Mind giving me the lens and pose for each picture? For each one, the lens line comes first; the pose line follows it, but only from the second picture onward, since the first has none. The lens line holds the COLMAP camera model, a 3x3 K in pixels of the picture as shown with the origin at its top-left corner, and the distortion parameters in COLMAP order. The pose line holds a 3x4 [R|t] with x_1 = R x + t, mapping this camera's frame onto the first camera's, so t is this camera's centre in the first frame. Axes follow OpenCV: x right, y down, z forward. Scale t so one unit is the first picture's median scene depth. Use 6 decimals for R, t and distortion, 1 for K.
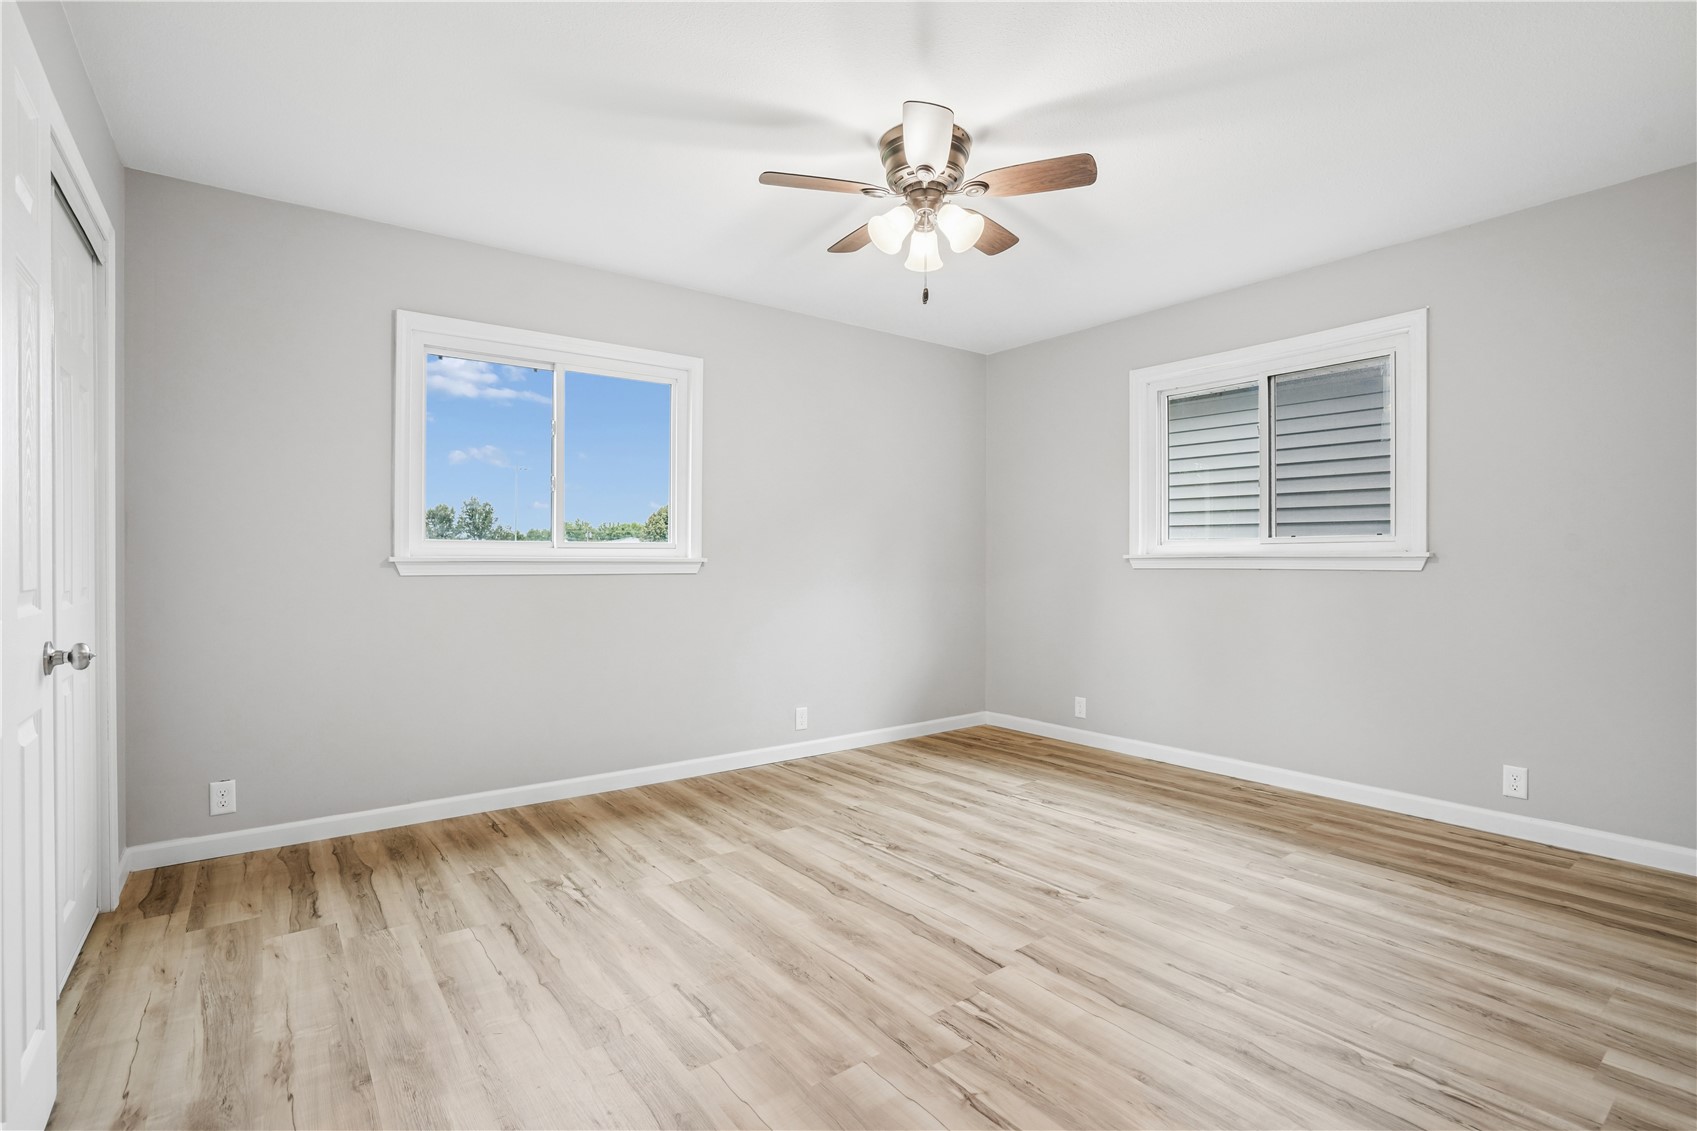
lens RADIAL K [[789.8, 0, 844.0], [0, 789.8, 560.8], [0, 0, 1]] dist [-0.037435, 0.010142]
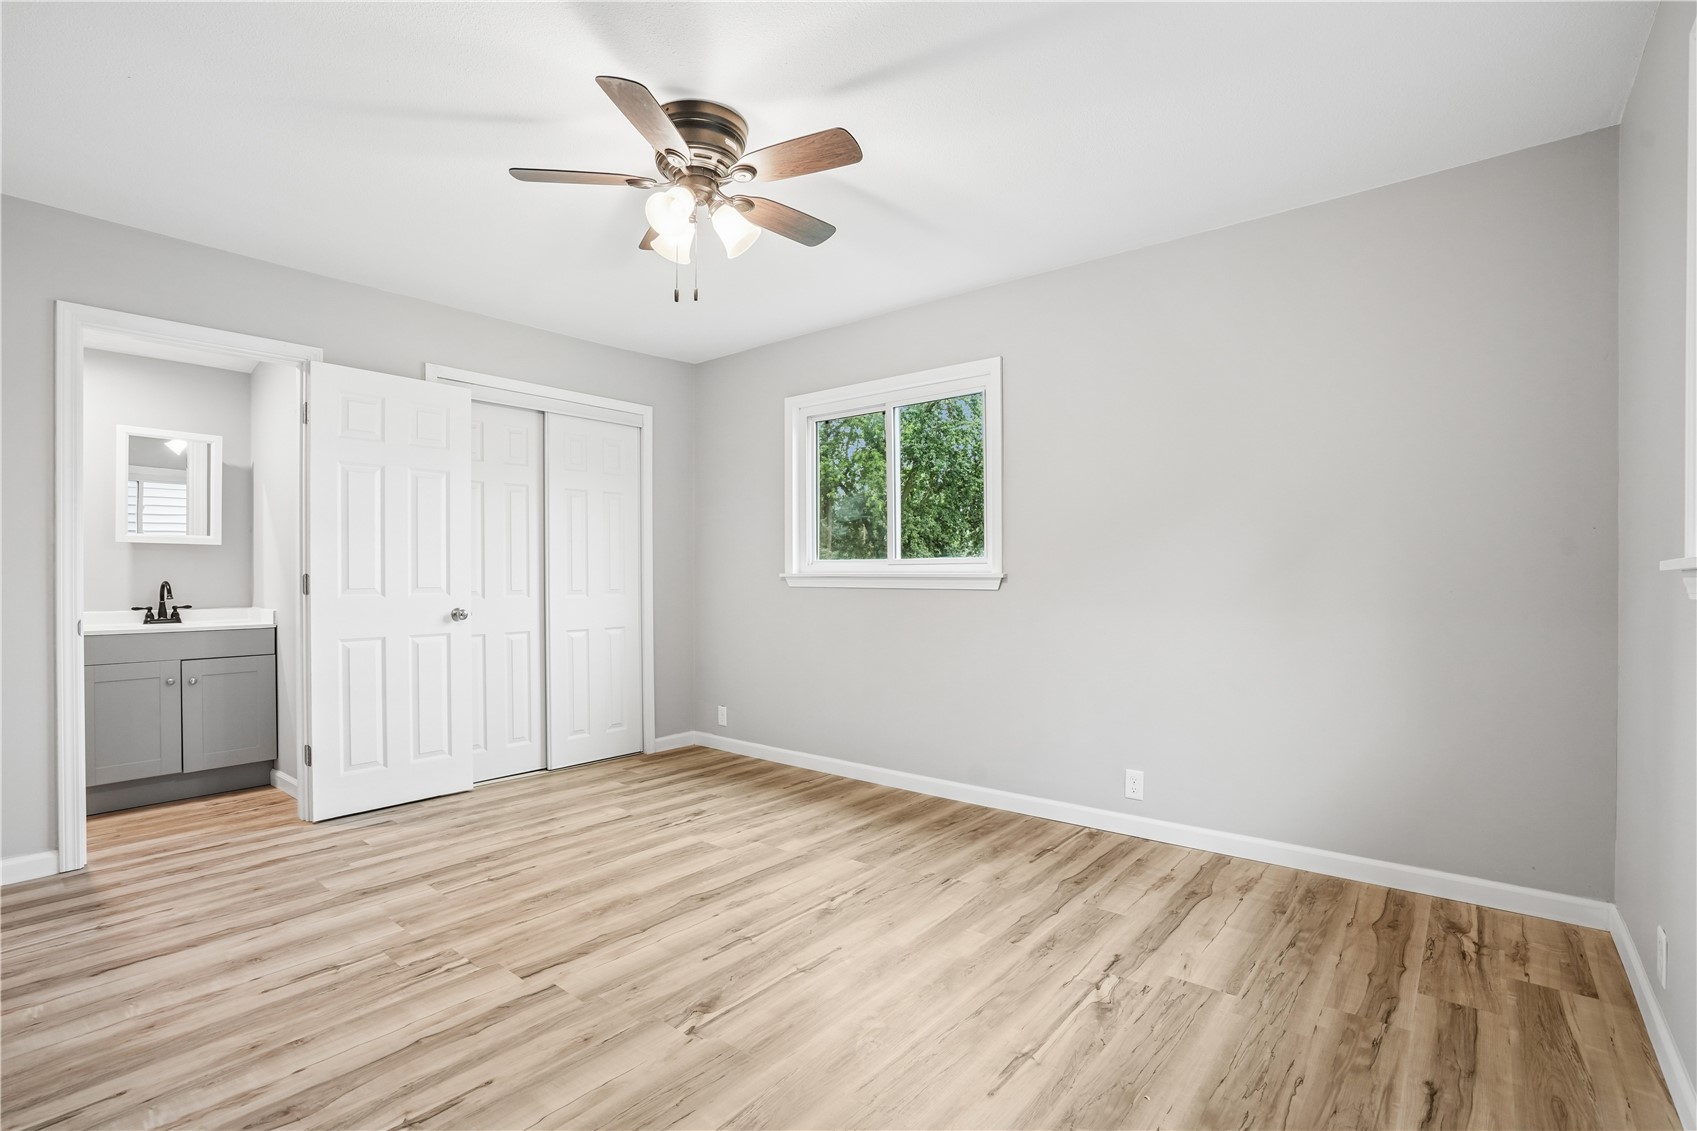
lens RADIAL K [[789.8, 0, 849.8], [0, 789.8, 577.3], [0, 0, 1]] dist [-0.037435, 0.010142]
pose [[0.225312, -0.003842, -0.974279, 0.895351], [0.003152, 0.999990, -0.003215, 0.007393], [0.974282, -0.002346, 0.225322, 0.834495]]
